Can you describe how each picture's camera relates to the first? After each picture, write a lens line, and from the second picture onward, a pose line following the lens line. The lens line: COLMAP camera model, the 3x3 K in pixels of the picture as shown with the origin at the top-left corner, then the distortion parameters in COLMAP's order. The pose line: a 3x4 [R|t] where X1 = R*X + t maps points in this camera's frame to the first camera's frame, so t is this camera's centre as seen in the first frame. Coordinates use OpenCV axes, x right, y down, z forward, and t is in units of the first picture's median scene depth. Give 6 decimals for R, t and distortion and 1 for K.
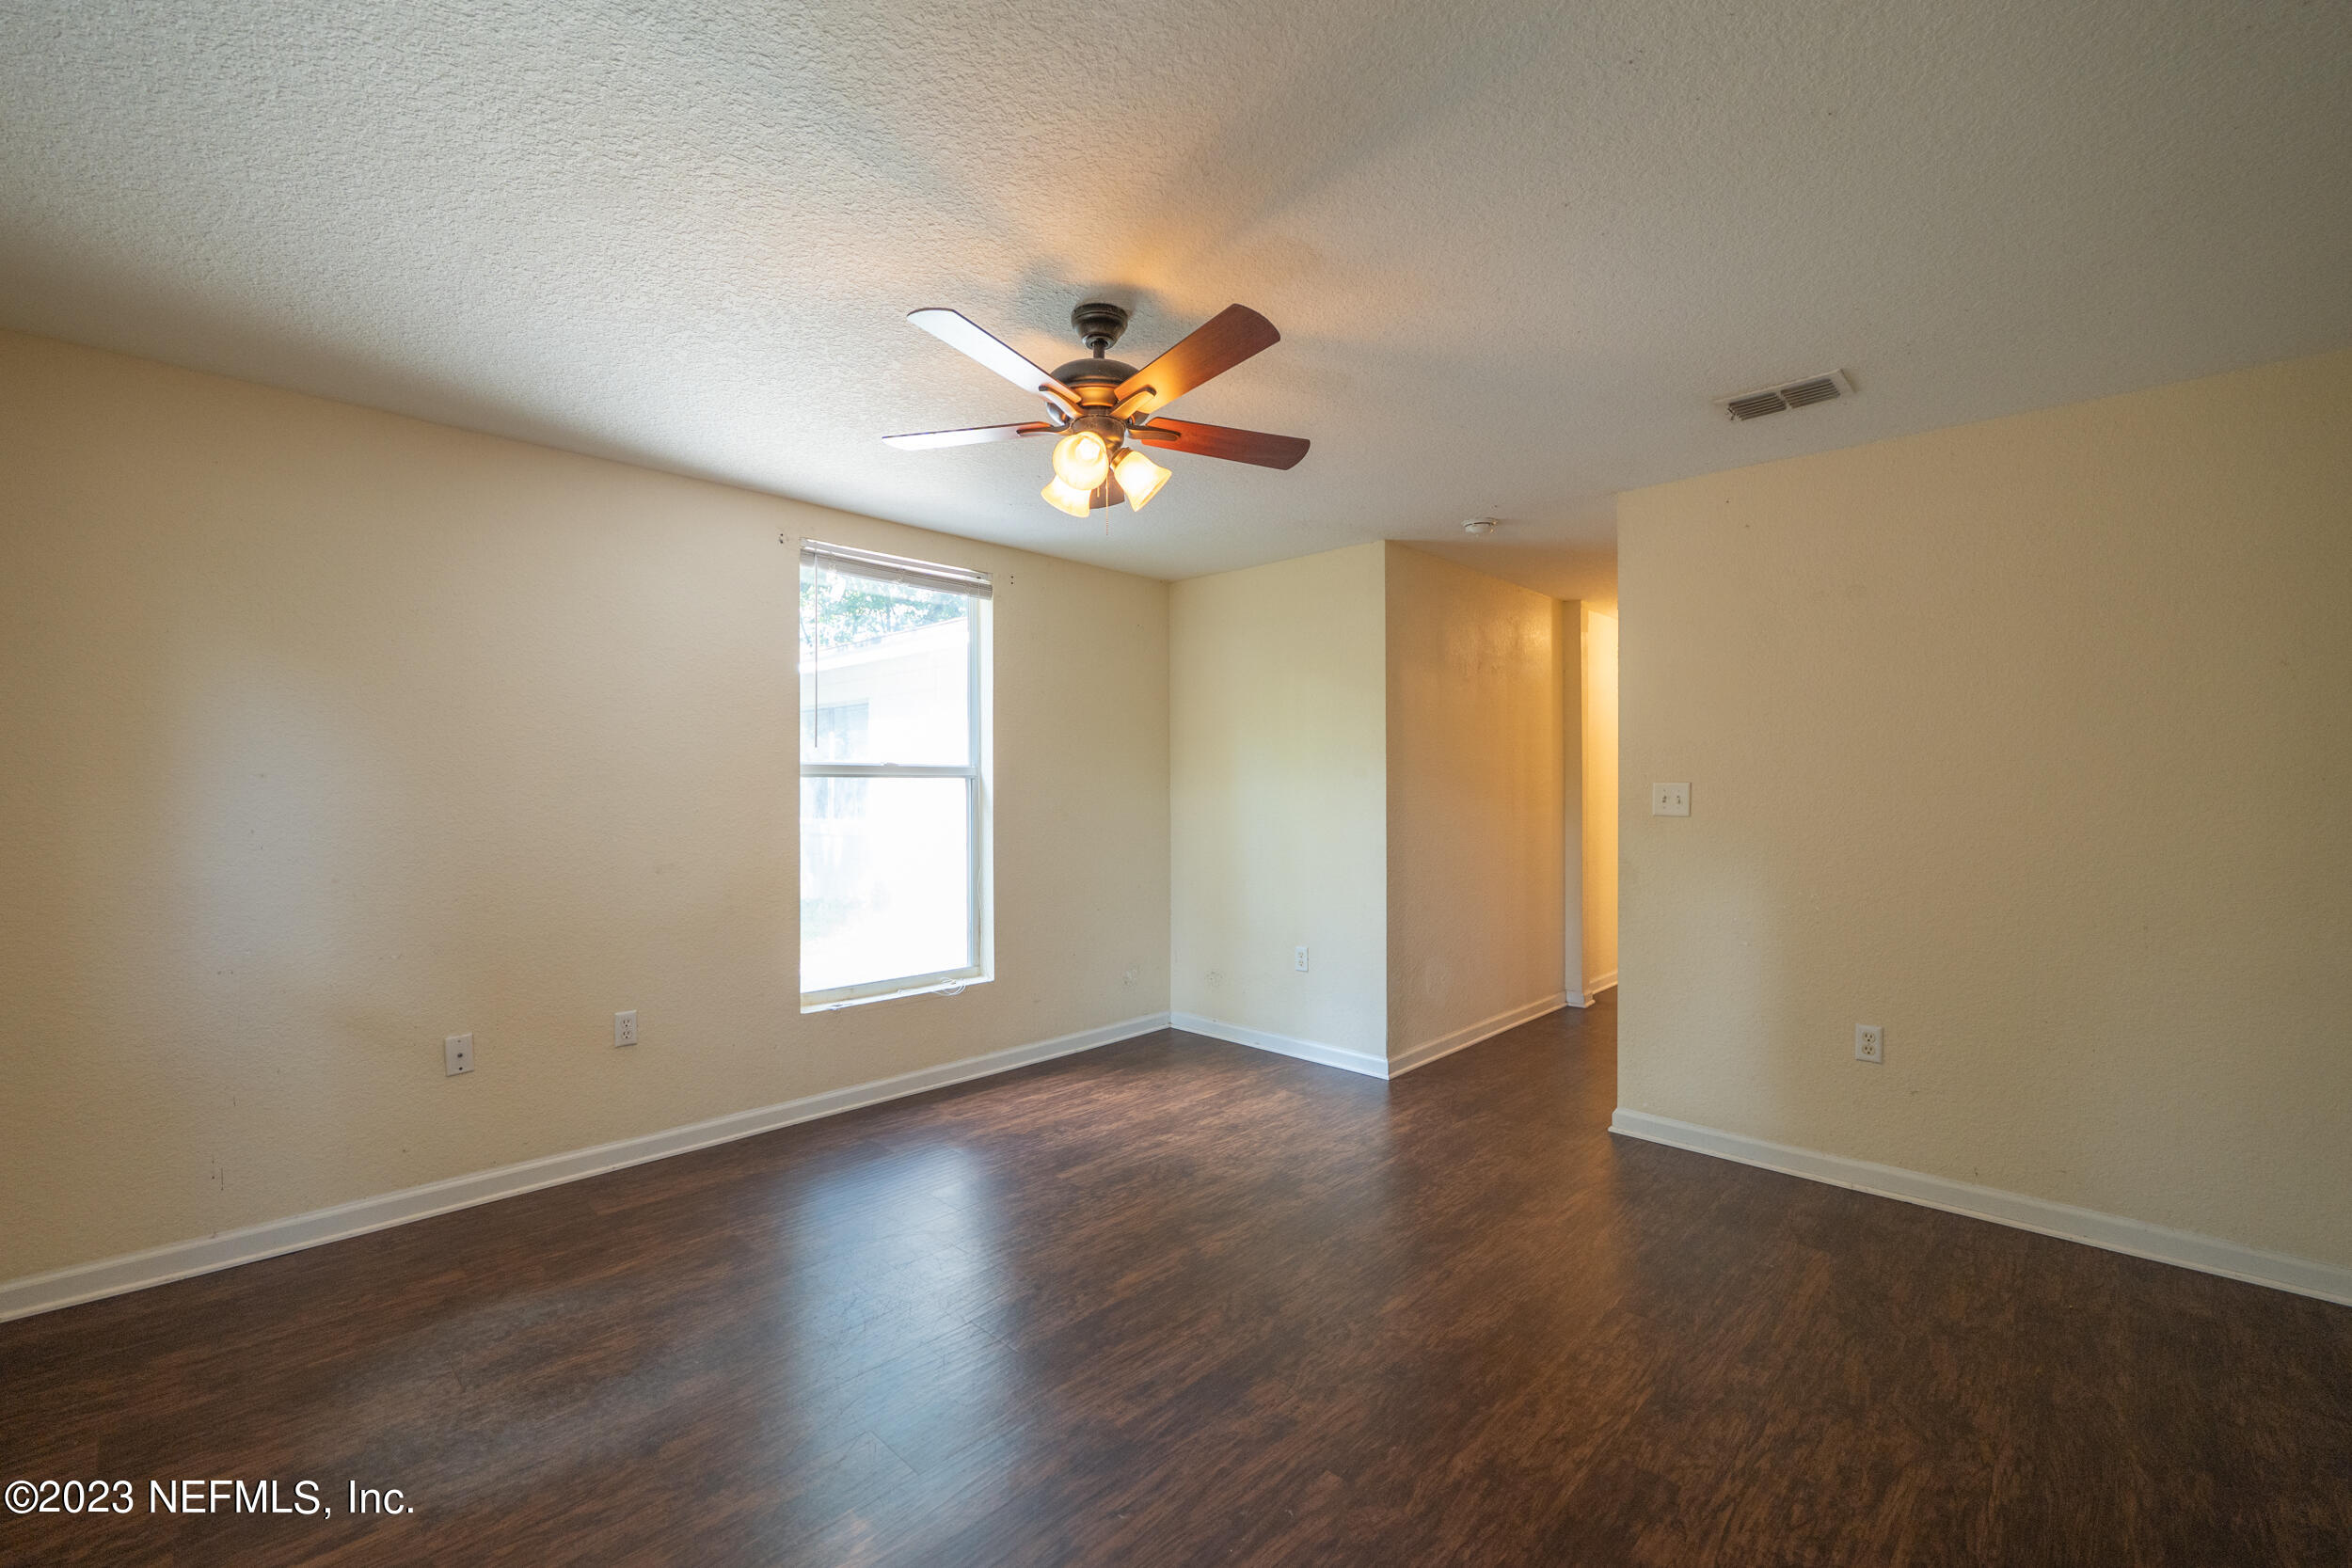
lens RADIAL K [[974.6, 0, 1176.0], [0, 974.6, 784.0], [0, 0, 1]] dist [-0.011841, 0.000422]
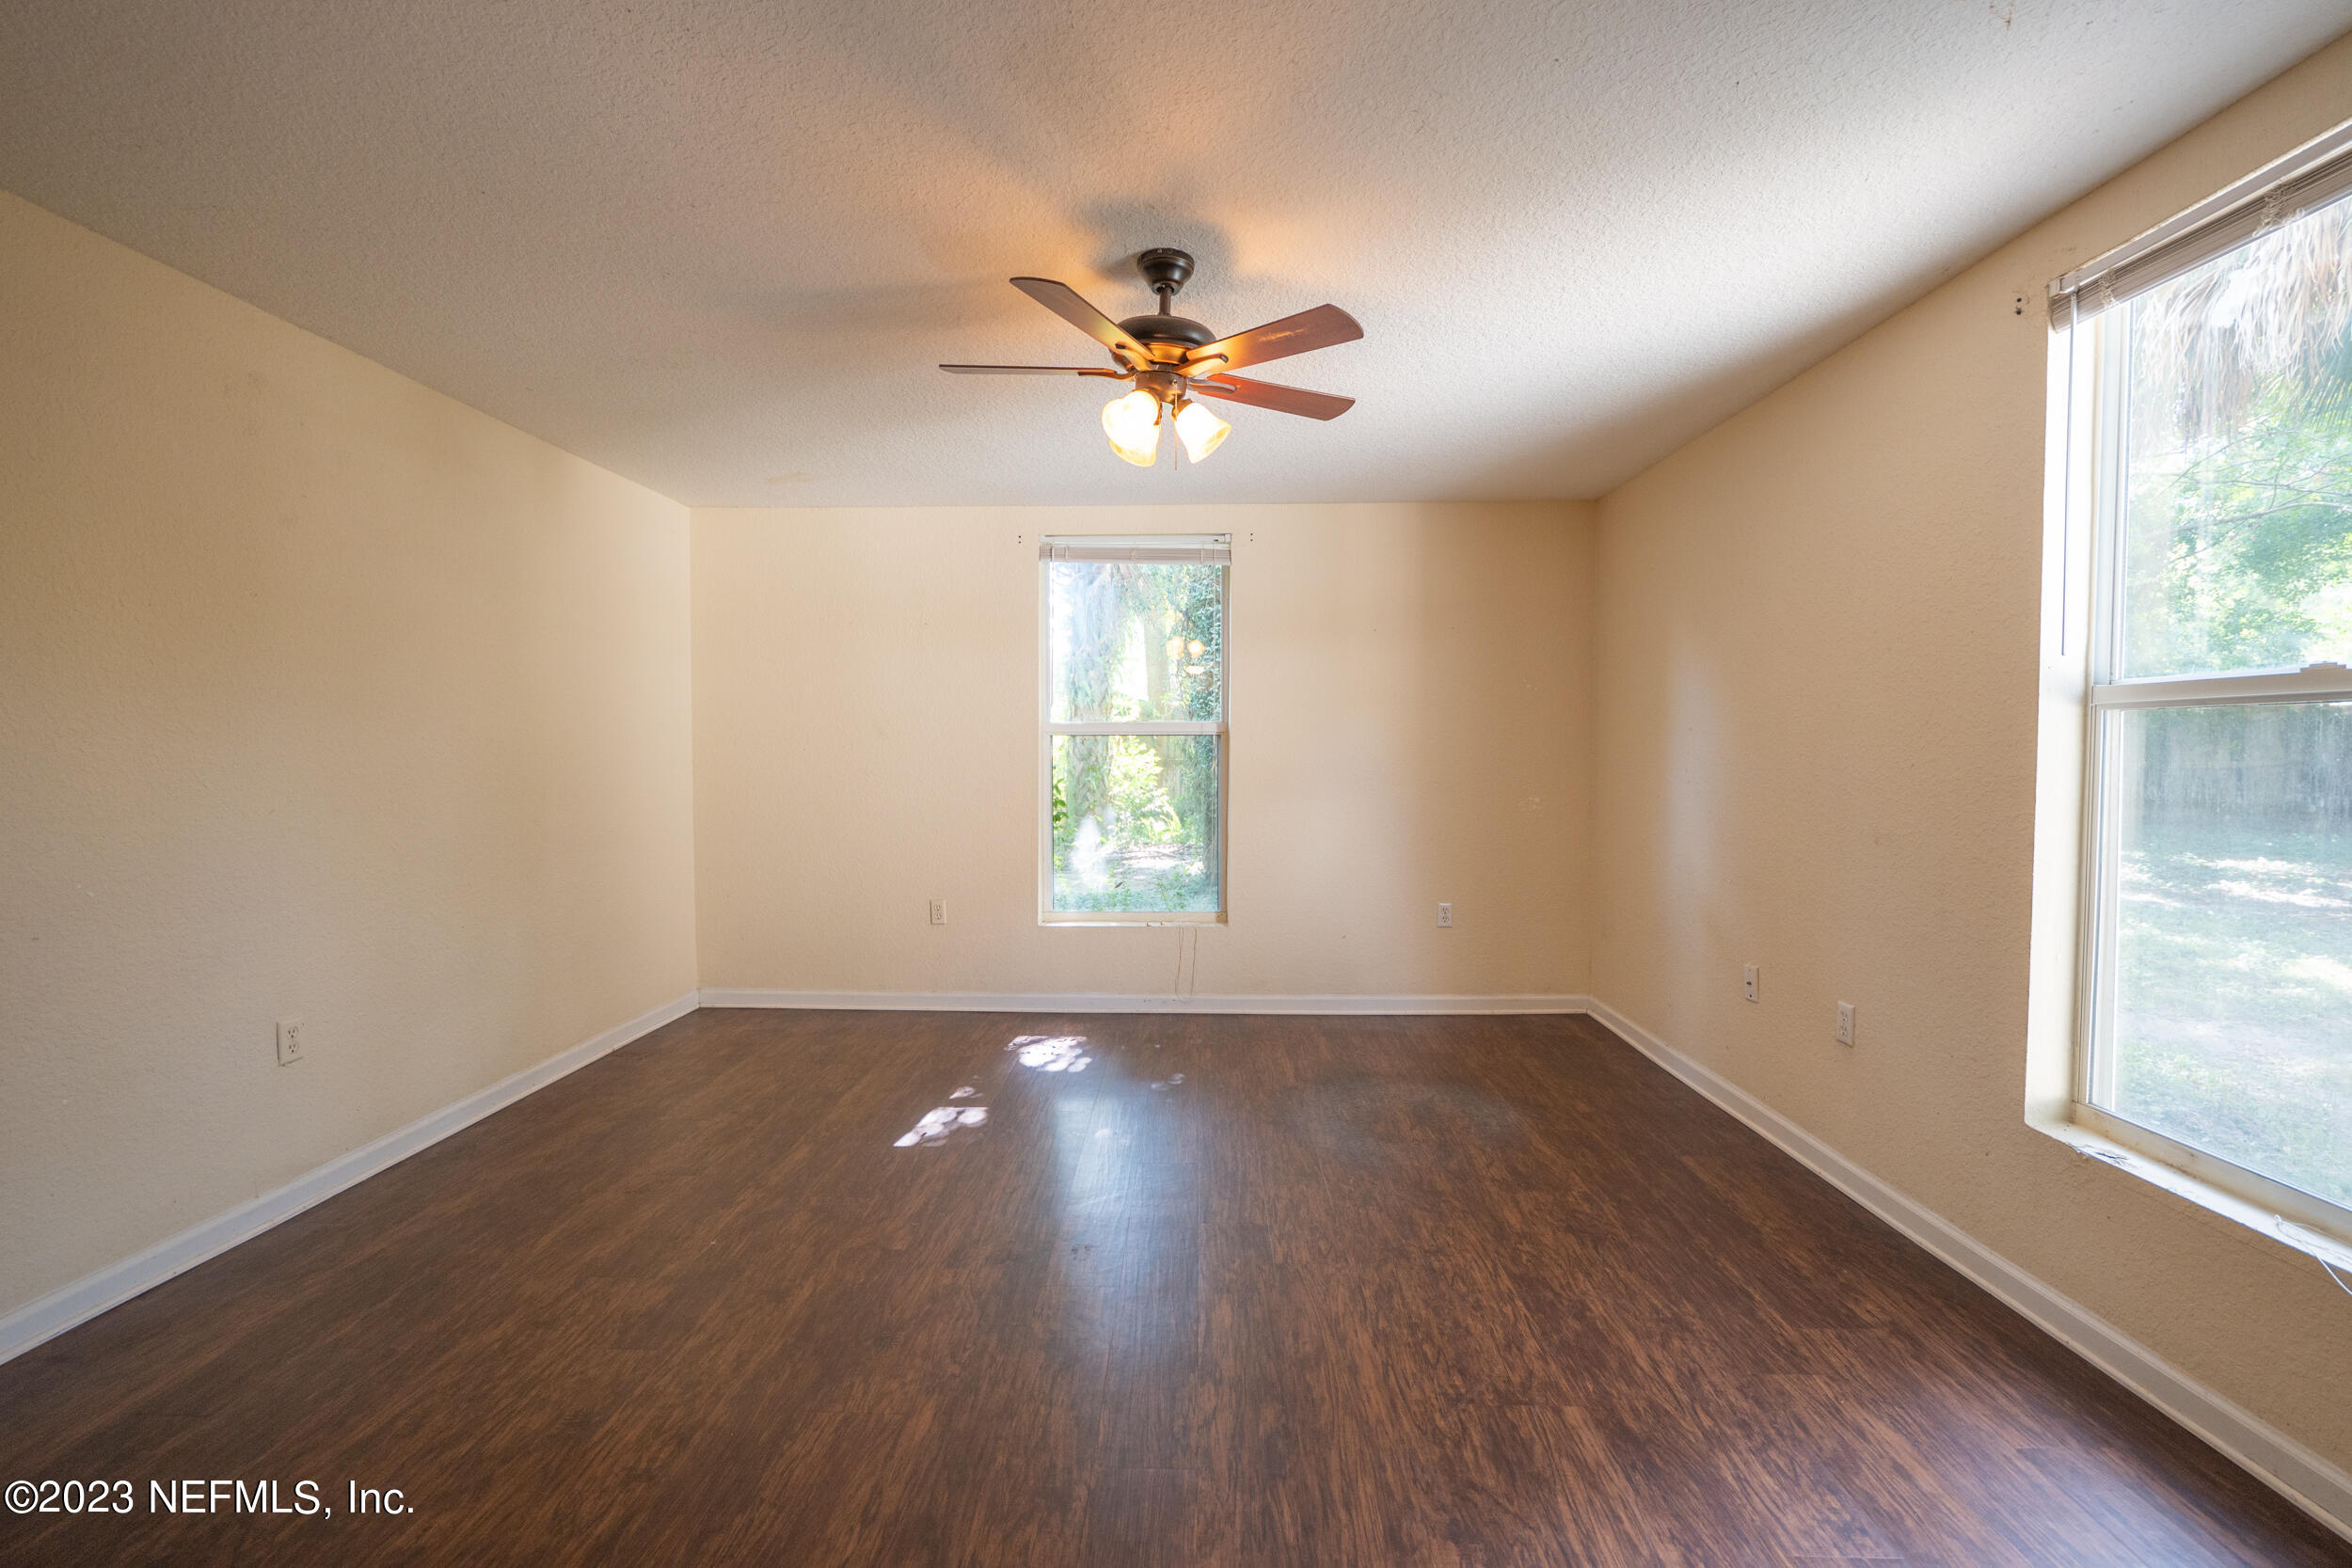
lens RADIAL K [[974.6, 0, 1176.0], [0, 974.6, 784.0], [0, 0, 1]] dist [-0.011841, 0.000422]
pose [[-0.744642, 0.024225, -0.667024, 0.483423], [0.004162, 0.999490, 0.031653, 0.019425], [0.667451, 0.020794, -0.744364, 1.432761]]
